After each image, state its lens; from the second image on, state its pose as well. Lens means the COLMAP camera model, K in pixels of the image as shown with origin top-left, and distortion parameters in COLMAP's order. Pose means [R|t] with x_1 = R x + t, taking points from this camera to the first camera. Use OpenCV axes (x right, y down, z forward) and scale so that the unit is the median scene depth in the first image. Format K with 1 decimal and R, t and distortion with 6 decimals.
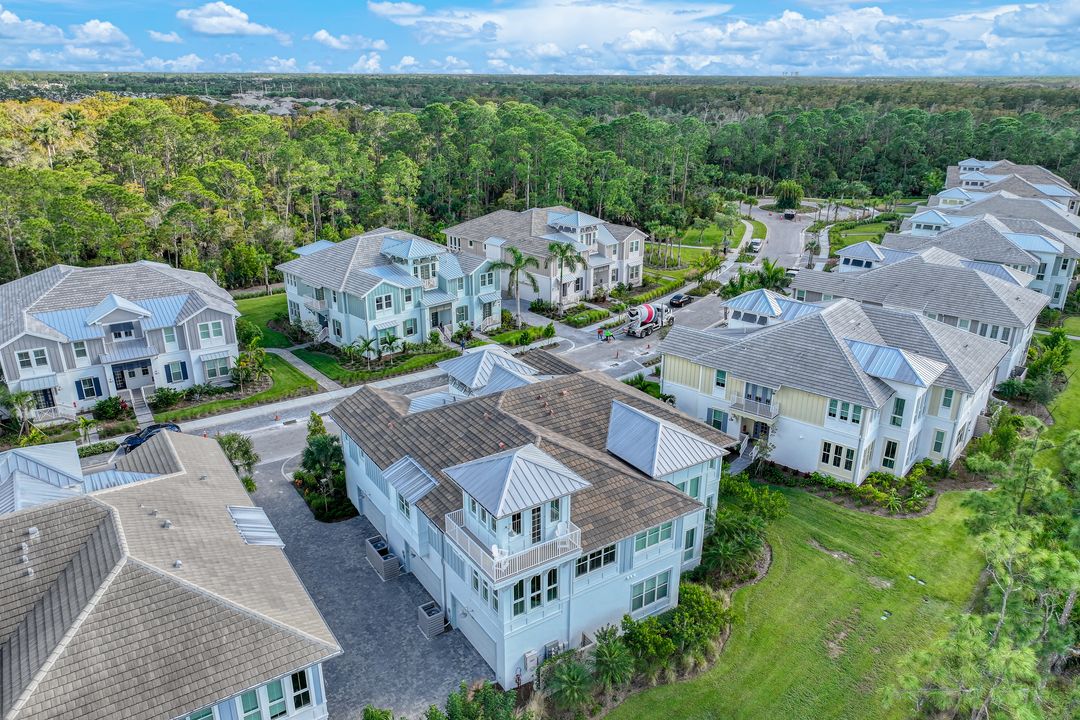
lens RADIAL K [[770.9, 0, 540.0], [0, 770.9, 360.0], [0, 0, 1]] dist [0.005415, 0.004575]
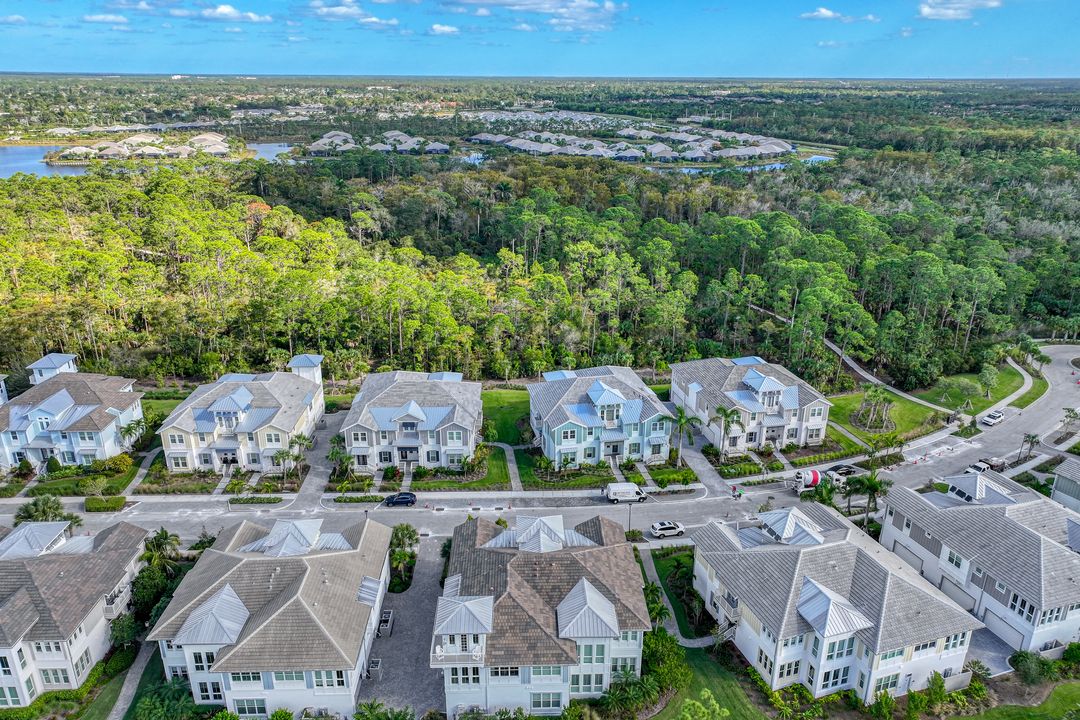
lens RADIAL K [[770.9, 0, 540.0], [0, 770.9, 360.0], [0, 0, 1]] dist [0.005415, 0.004575]
pose [[0.848518, 0.182950, -0.496534, 0.491112], [-0.183545, 0.981834, 0.048105, -0.303524], [0.496315, 0.050318, 0.866683, -0.307392]]
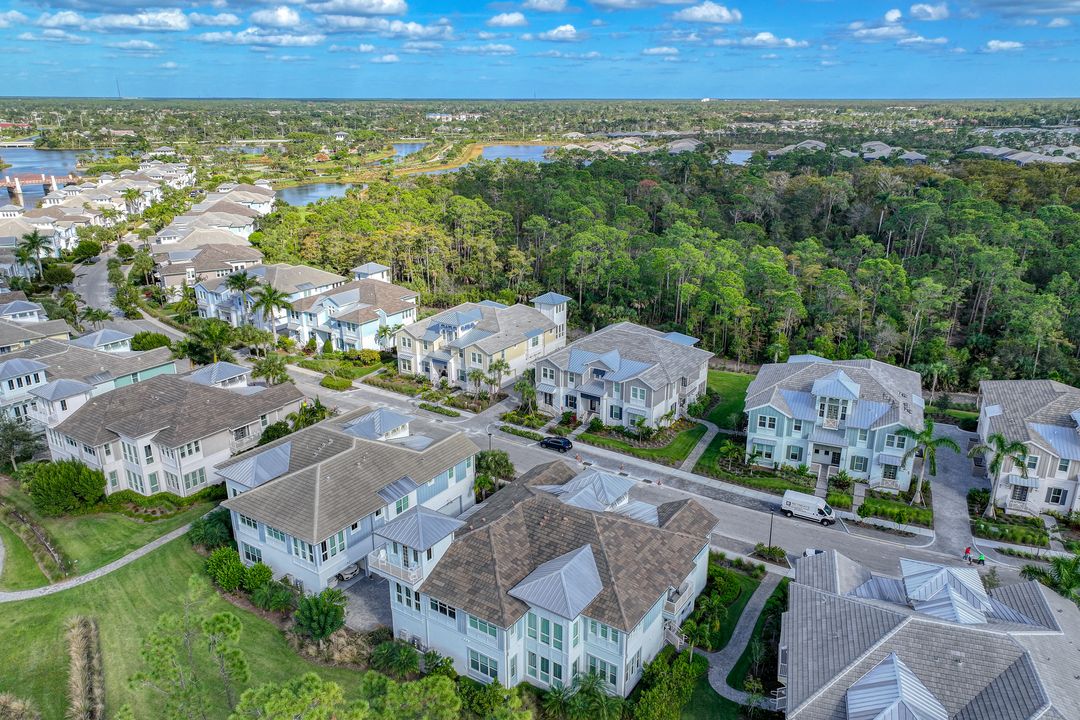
lens RADIAL K [[778.1, 0, 545.7], [0, 778.1, 361.8], [0, 0, 1]] dist [0.007082, 0.007813]
pose [[0.387521, 0.291692, -0.874496, 0.727929], [-0.318395, 0.932594, 0.169978, -0.279344], [0.865131, 0.212565, 0.454273, 0.202107]]
